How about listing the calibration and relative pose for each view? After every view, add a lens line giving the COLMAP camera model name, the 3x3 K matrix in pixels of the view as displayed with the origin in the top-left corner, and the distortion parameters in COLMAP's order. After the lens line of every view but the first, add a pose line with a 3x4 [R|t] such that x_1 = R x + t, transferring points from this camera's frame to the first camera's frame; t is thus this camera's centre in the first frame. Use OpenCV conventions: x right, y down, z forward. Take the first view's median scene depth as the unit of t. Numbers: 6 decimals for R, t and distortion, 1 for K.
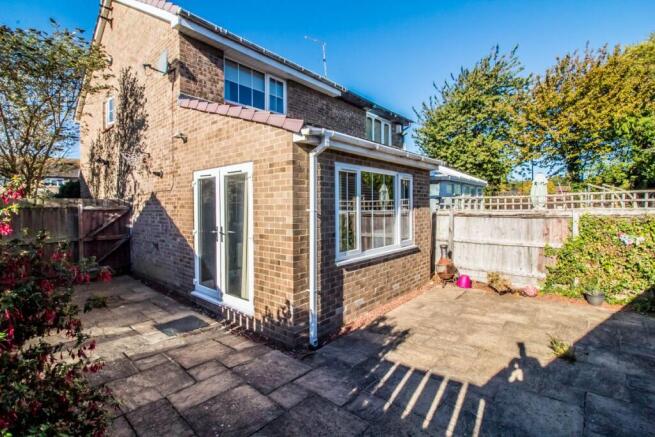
lens RADIAL K [[302.8, 0, 328.9], [0, 302.8, 208.8], [0, 0, 1]] dist [-0.016169, -0.000138]
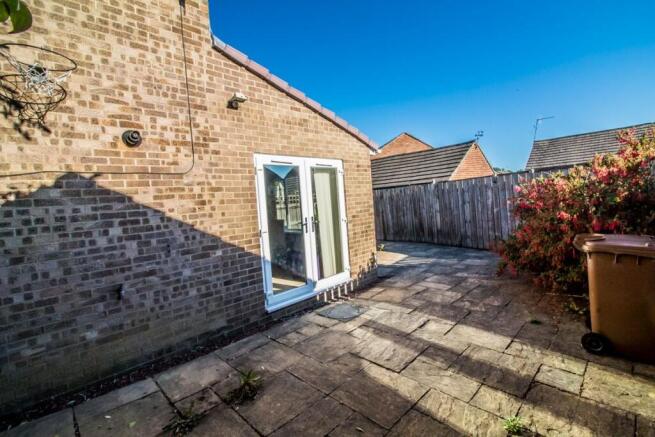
lens RADIAL K [[302.8, 0, 328.9], [0, 302.8, 208.8], [0, 0, 1]] dist [-0.016169, -0.000138]
pose [[0.058002, -0.025604, 0.997988, -1.659199], [0.074075, 0.997026, 0.021274, 0.019367], [-0.995565, 0.072692, 0.059726, 1.070909]]
